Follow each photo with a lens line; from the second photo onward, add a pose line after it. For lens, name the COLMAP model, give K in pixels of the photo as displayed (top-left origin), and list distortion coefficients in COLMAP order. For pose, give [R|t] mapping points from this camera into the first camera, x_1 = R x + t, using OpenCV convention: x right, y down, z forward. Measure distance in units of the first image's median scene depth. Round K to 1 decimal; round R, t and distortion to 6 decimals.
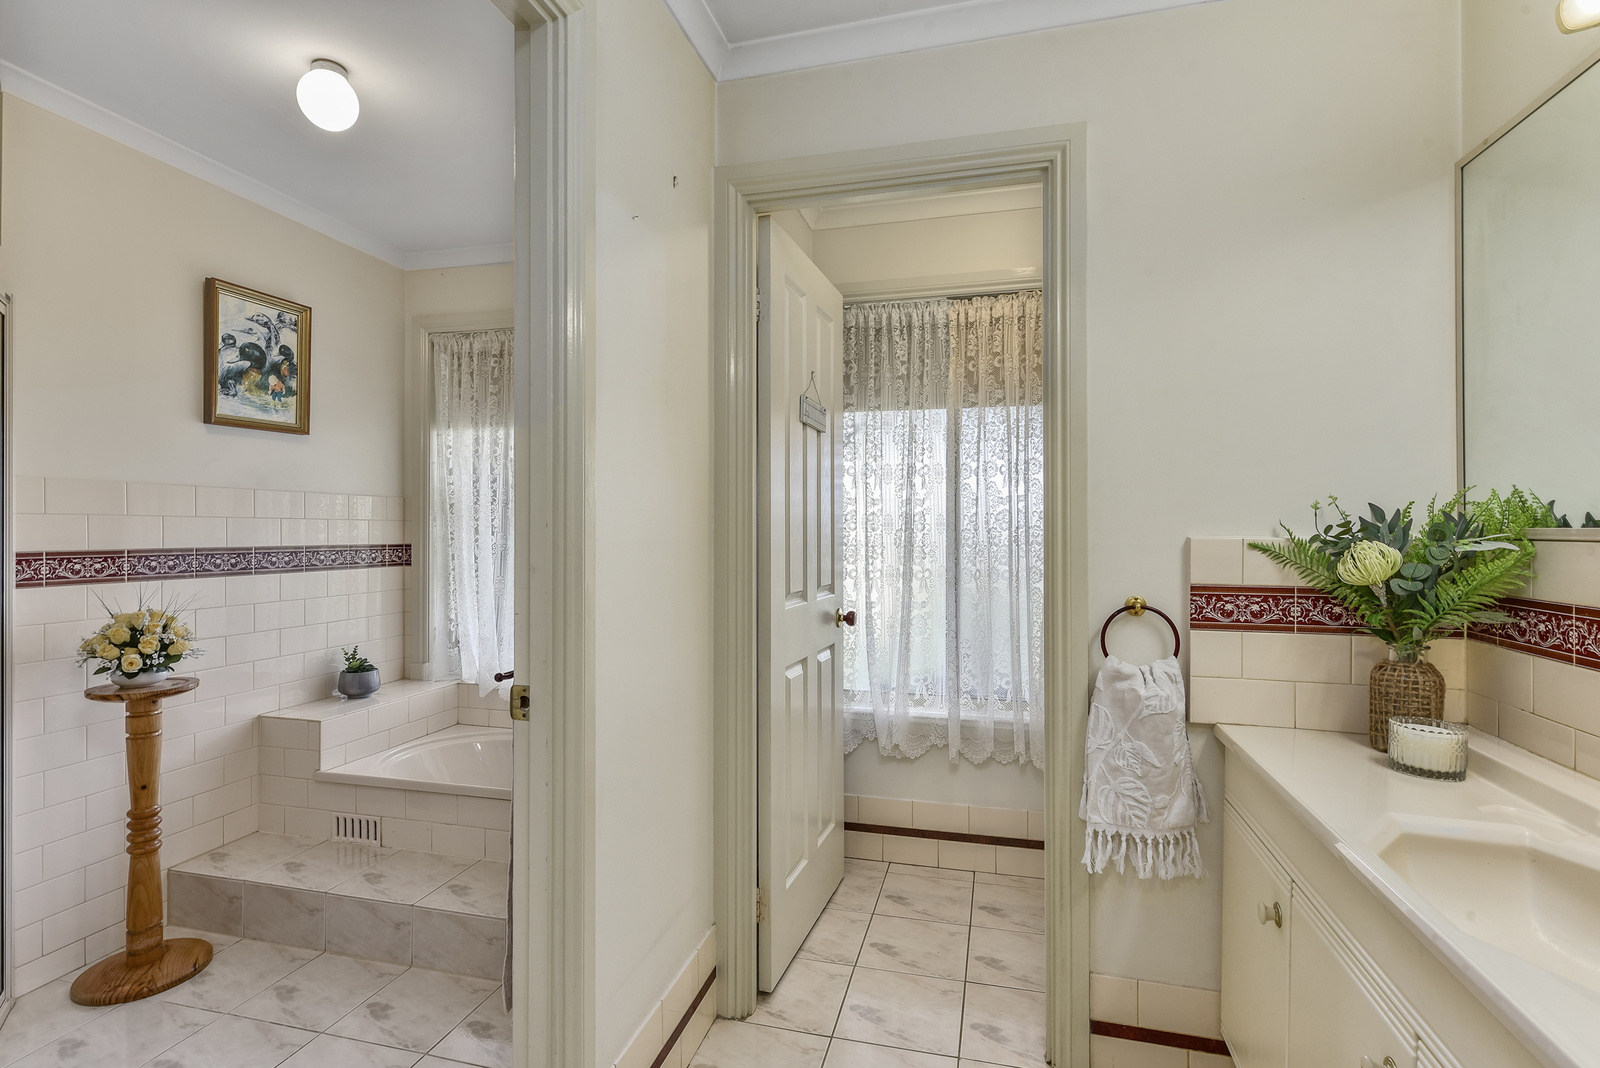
lens RADIAL K [[770.3, 0, 813.3], [0, 770.3, 532.2], [0, 0, 1]] dist [-0.003948, -0.000630]
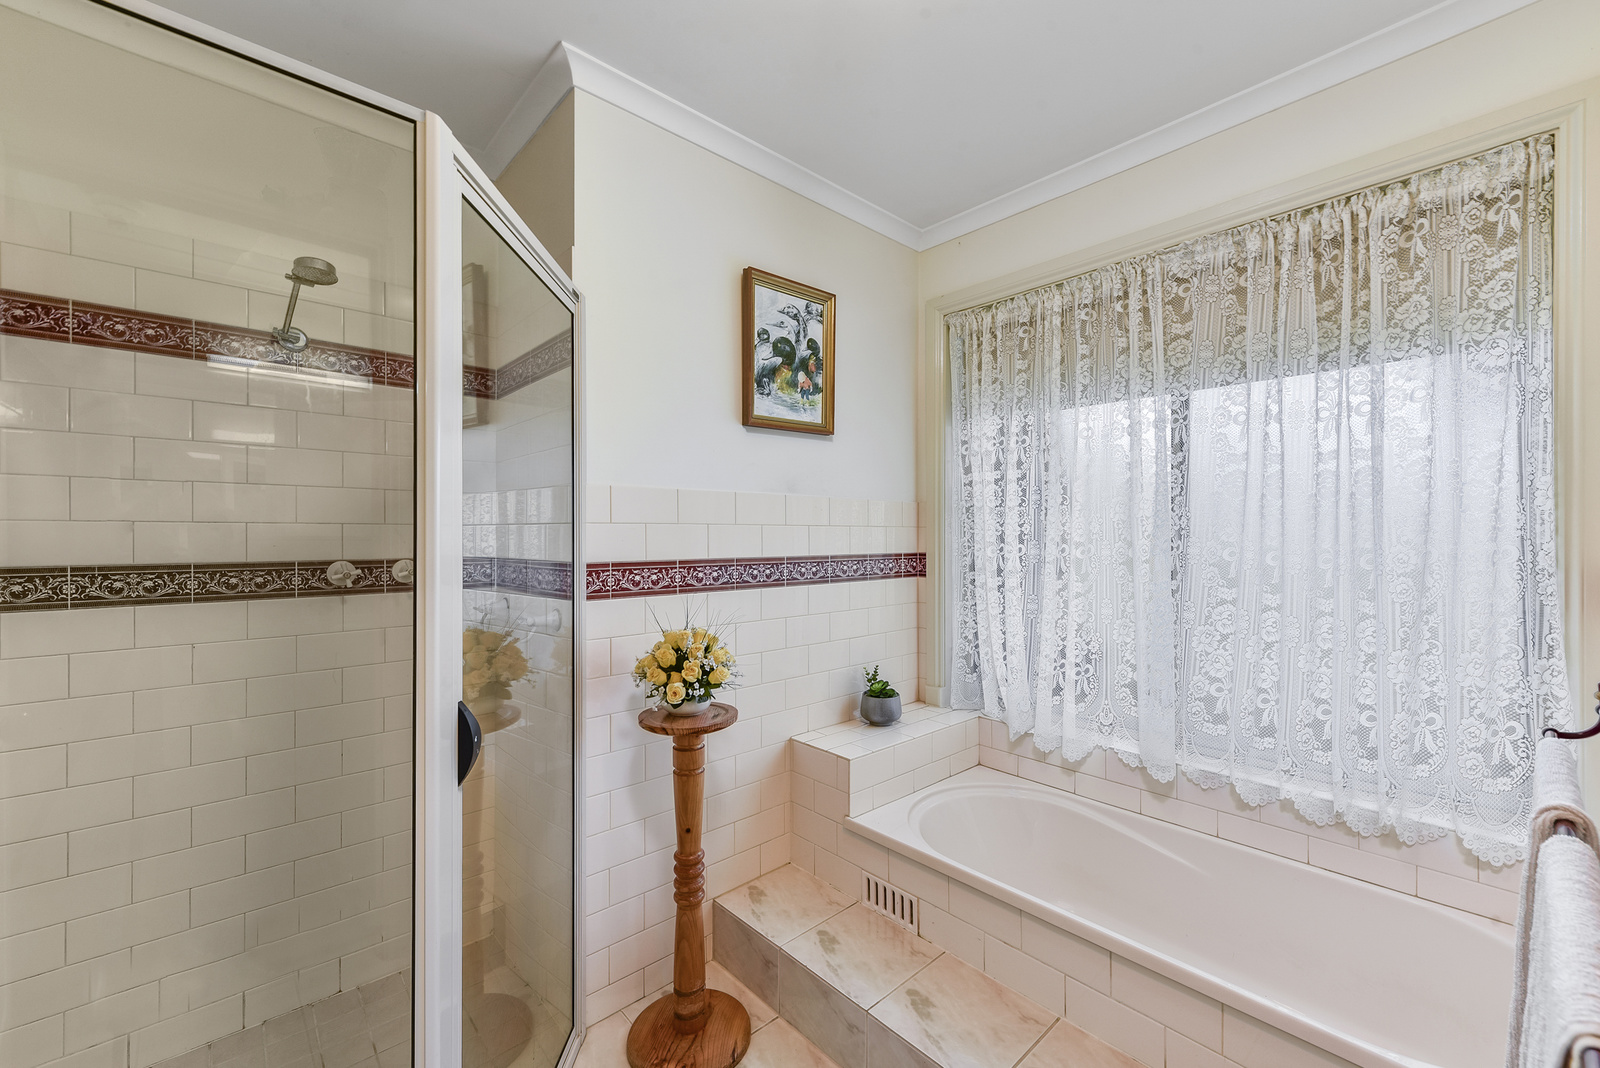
lens RADIAL K [[633.5, 0, 801.2], [0, 633.5, 532.9], [0, 0, 1]] dist [-0.006308, 0.000114]
pose [[0.831260, -0.007495, -0.555833, -0.294034], [0.003400, 0.999959, -0.008399, -0.003259], [0.555873, 0.005092, 0.831252, 0.383355]]
